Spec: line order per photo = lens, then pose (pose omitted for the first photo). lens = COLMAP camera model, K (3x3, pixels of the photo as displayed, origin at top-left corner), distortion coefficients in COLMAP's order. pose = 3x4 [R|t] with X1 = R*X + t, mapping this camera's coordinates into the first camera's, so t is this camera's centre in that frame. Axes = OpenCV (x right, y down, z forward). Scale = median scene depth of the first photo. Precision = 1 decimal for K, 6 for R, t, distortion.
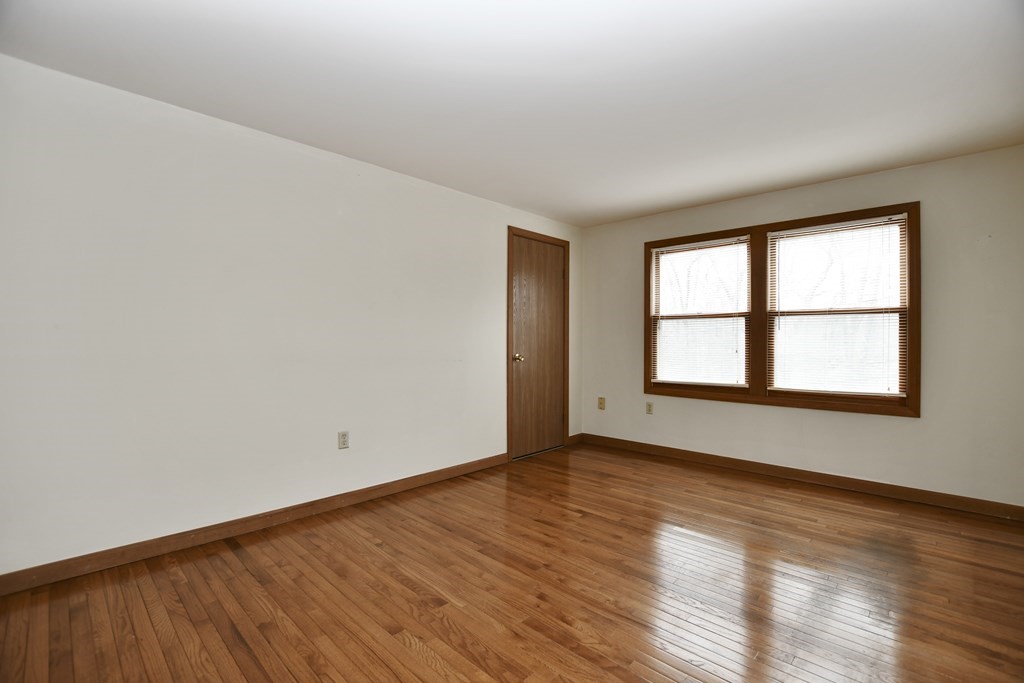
lens RADIAL K [[455.6, 0, 513.2], [0, 455.6, 334.7], [0, 0, 1]] dist [-0.029046, 0.000909]
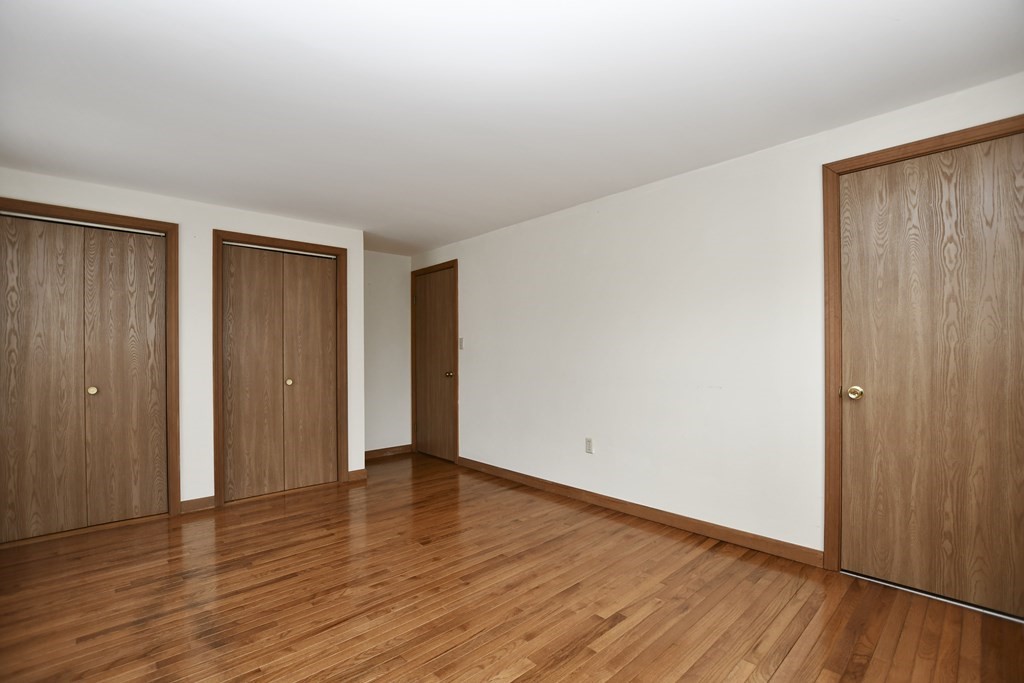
lens RADIAL K [[458.2, 0, 510.2], [0, 458.2, 356.3], [0, 0, 1]] dist [-0.030545, 0.000040]
pose [[-0.060885, -0.000009, -0.998145, 0.834385], [0.017602, 0.999844, -0.001083, -0.000497], [0.997990, -0.017635, -0.060876, 0.892863]]
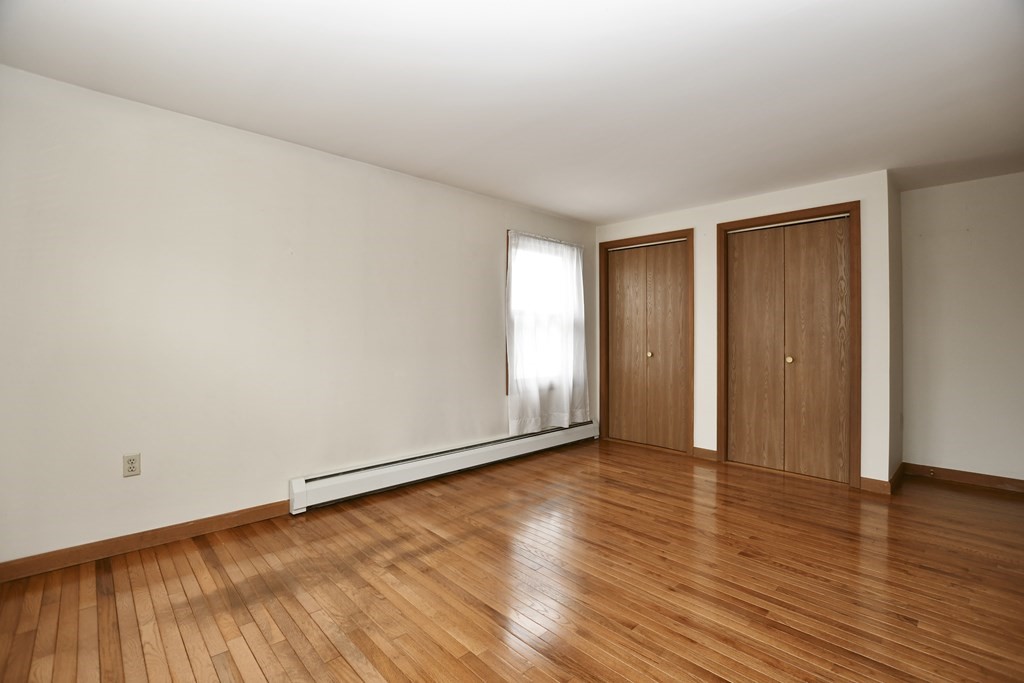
lens RADIAL K [[455.6, 0, 513.2], [0, 455.6, 334.7], [0, 0, 1]] dist [-0.029046, 0.000909]
pose [[-0.998959, -0.010109, 0.044472, 0.269885], [-0.010522, 0.999903, -0.009073, 0.011264], [-0.044376, -0.009531, -0.998969, 1.461219]]
